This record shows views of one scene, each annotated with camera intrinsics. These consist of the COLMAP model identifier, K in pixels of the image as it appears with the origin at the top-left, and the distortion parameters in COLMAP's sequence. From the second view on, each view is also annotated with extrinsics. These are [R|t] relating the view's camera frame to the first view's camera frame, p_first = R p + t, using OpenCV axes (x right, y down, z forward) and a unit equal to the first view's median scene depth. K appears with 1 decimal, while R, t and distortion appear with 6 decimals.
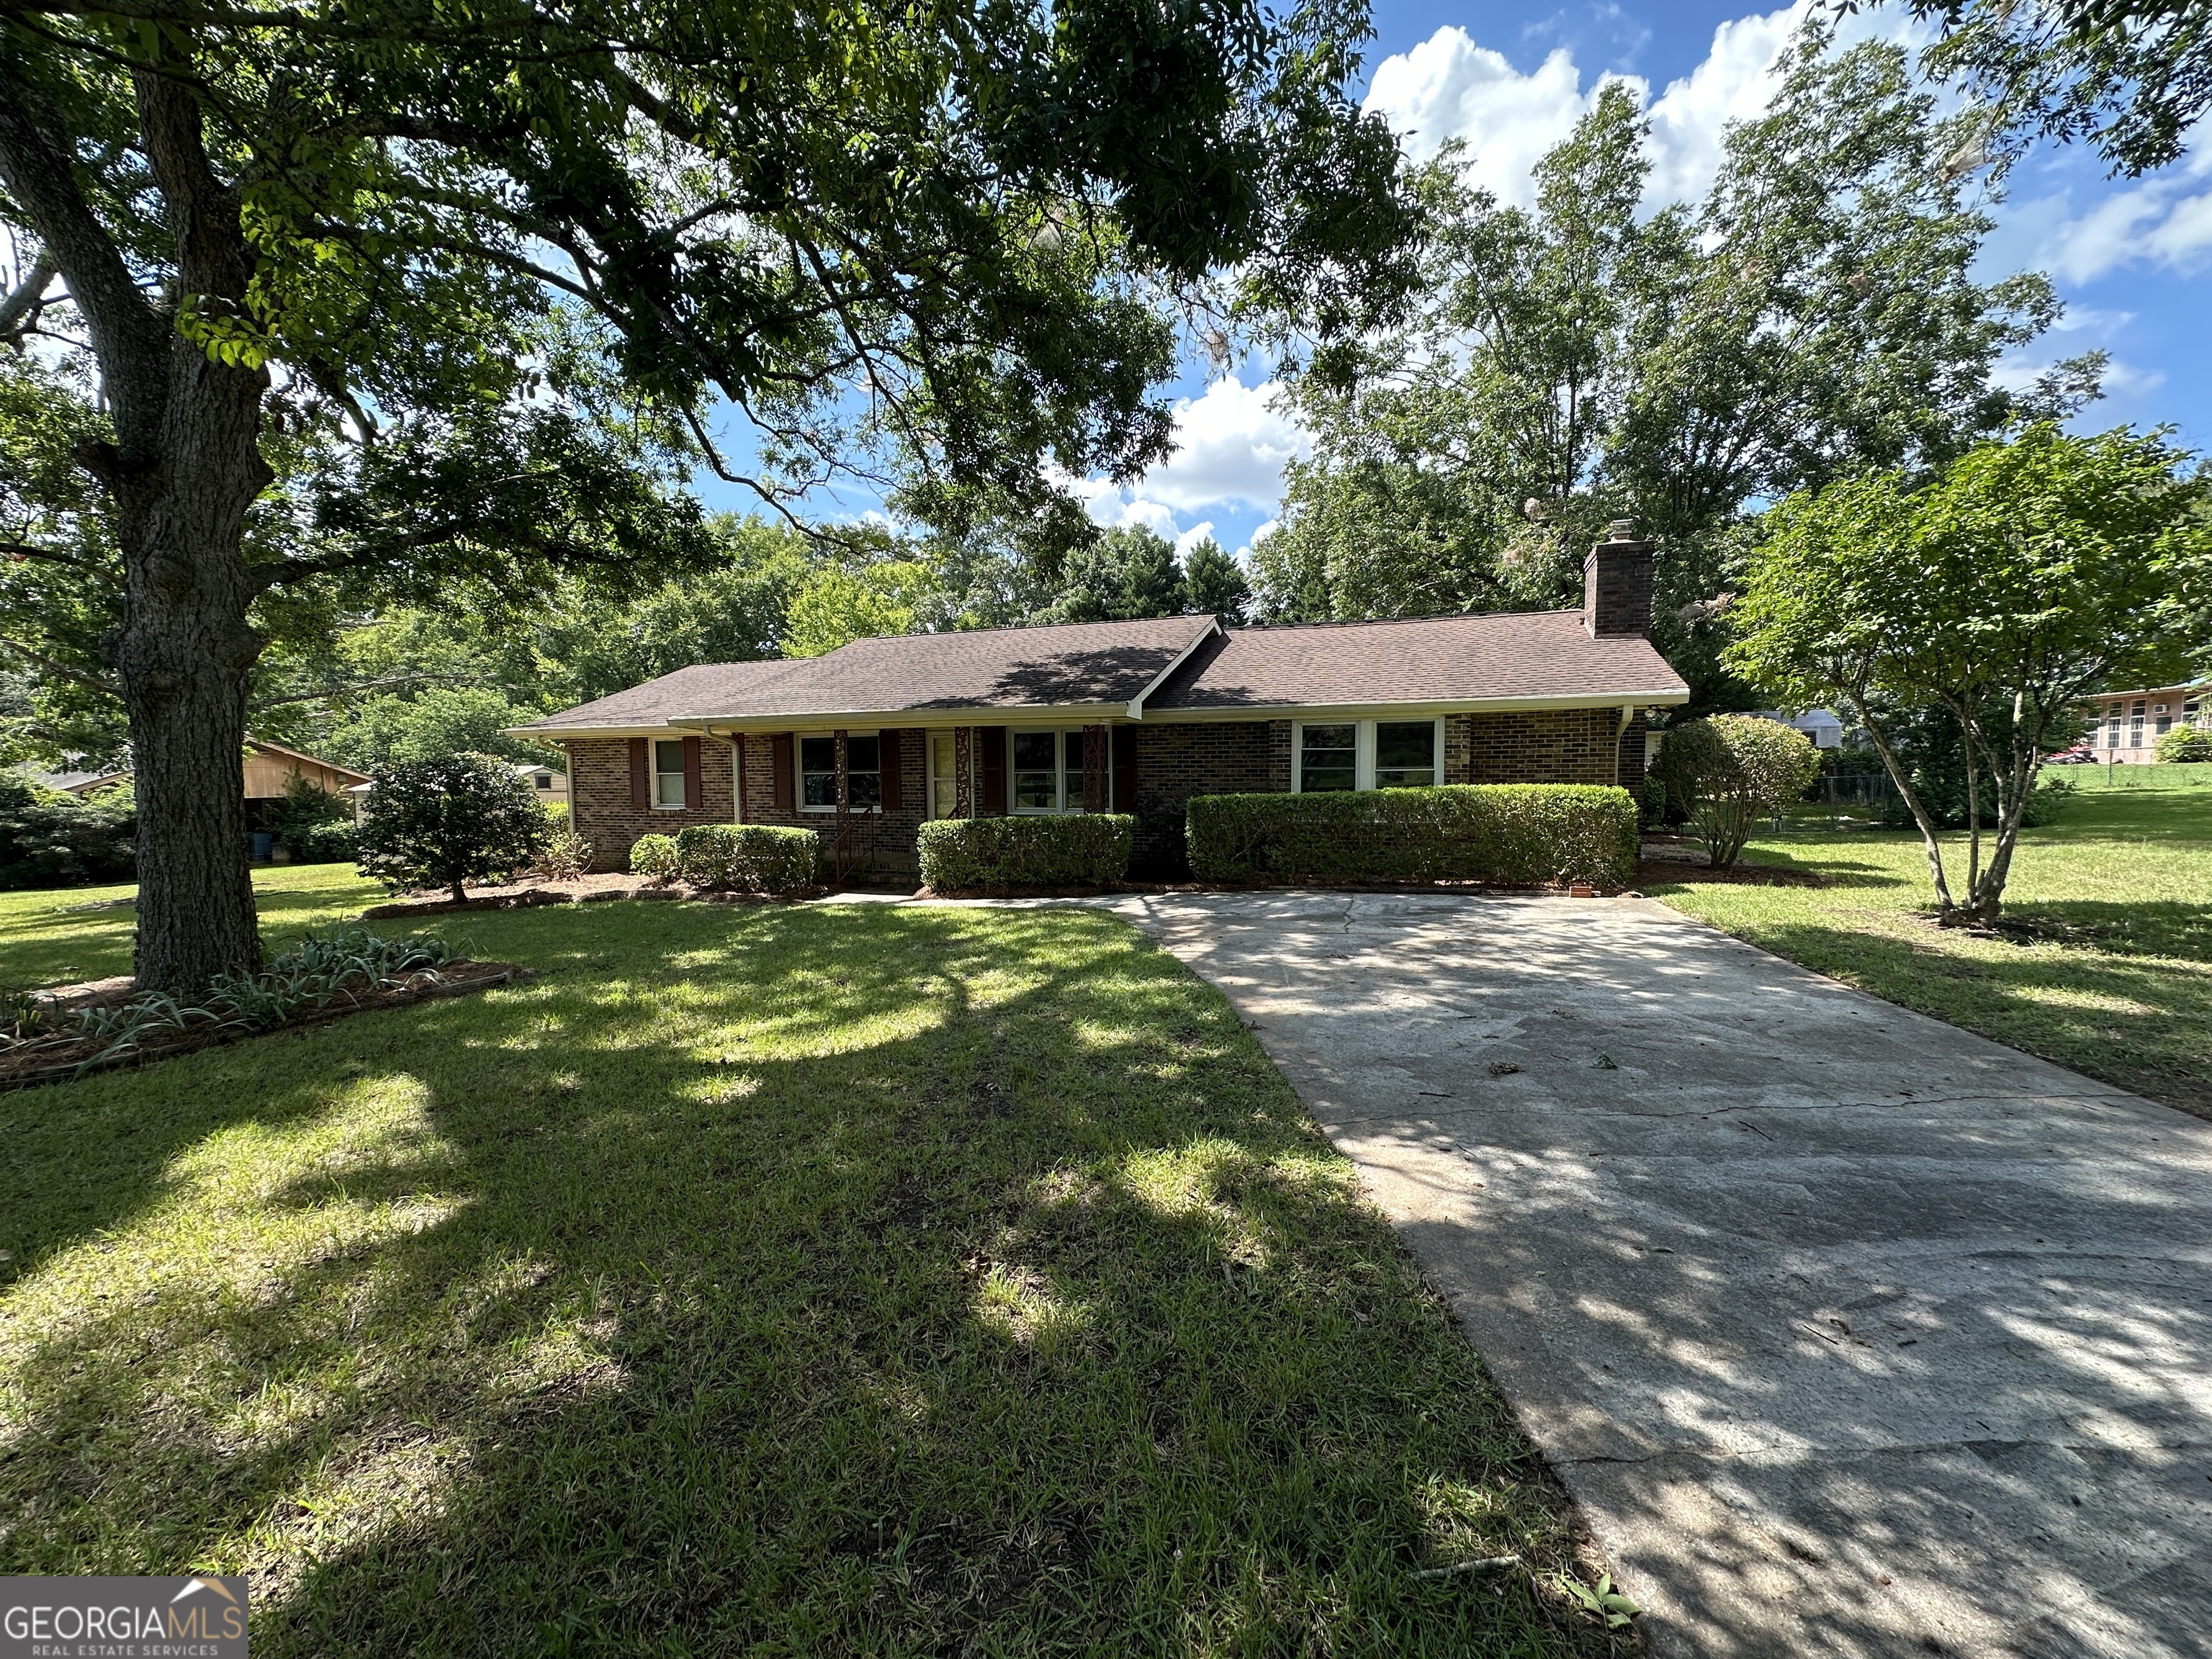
lens RADIAL K [[887.2, 0, 1104.3], [0, 887.2, 829.6], [0, 0, 1]] dist [-0.001244, 0.000739]
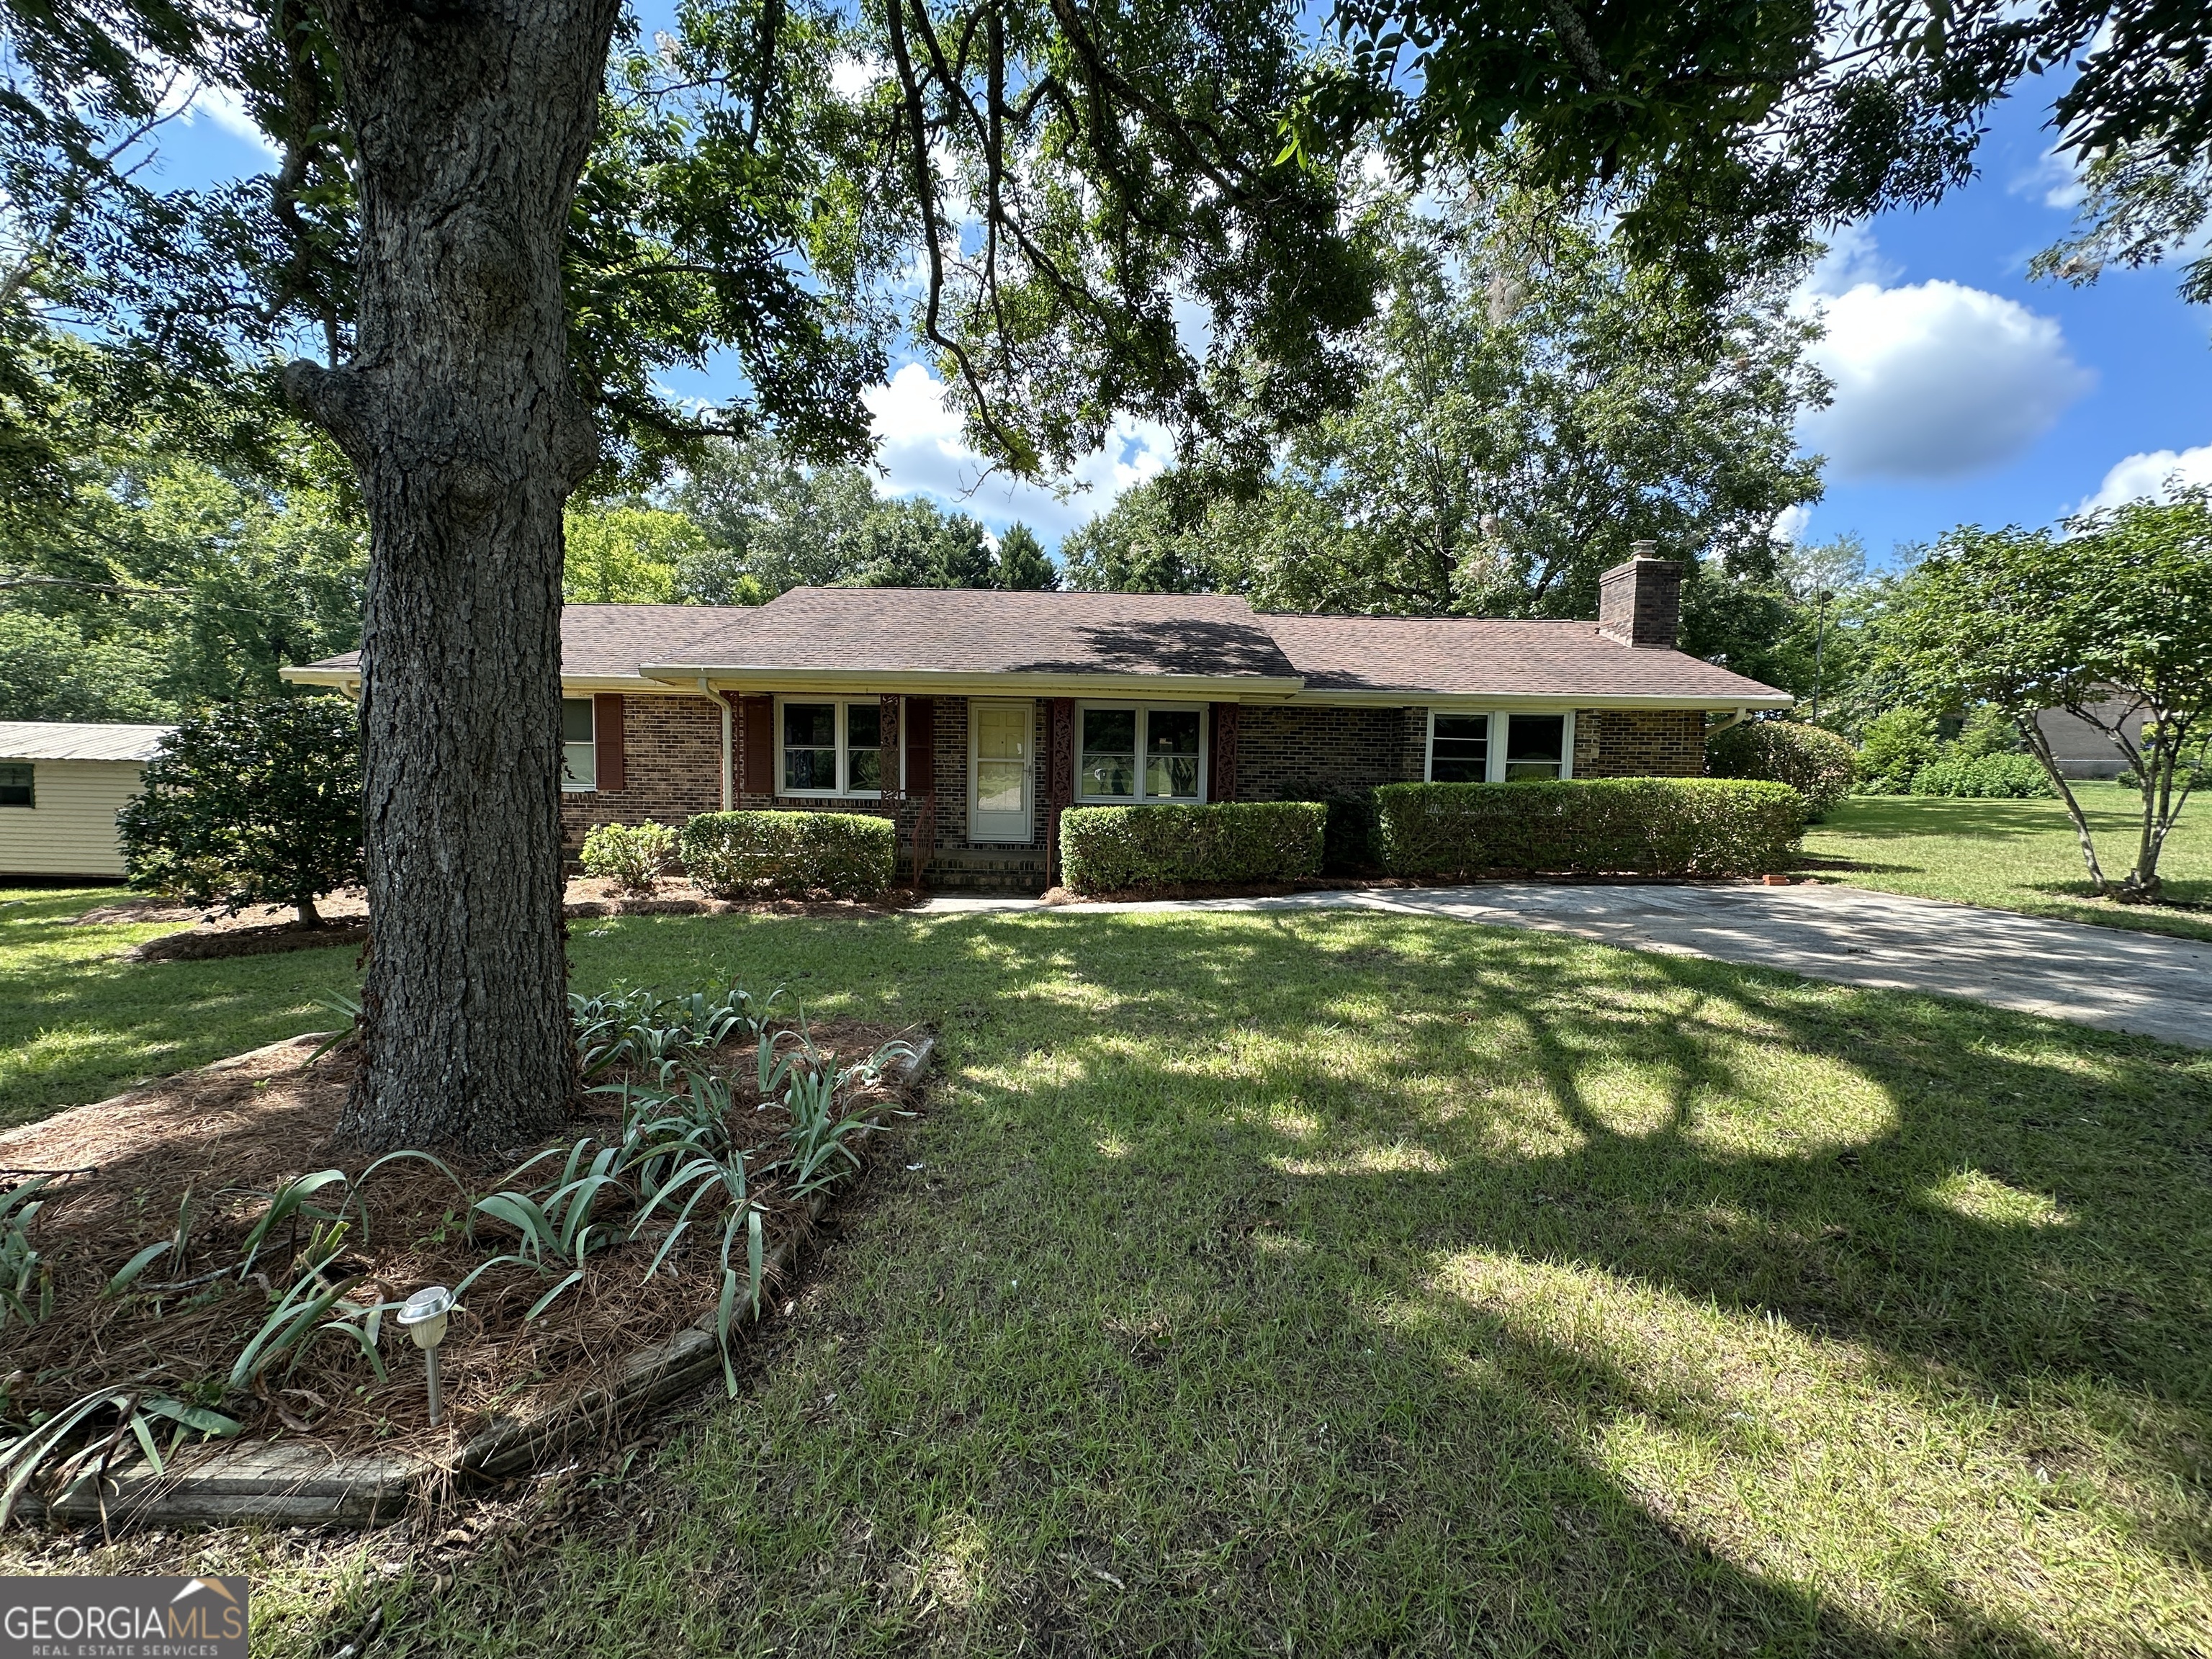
lens RADIAL K [[884.8, 0, 1142.7], [0, 884.8, 830.9], [0, 0, 1]] dist [0.000288, 0.000146]
pose [[0.940182, 0.001496, 0.340670, -0.405771], [-0.003817, 0.999974, 0.006141, 0.005781], [-0.340652, -0.007073, 0.940163, 0.196390]]
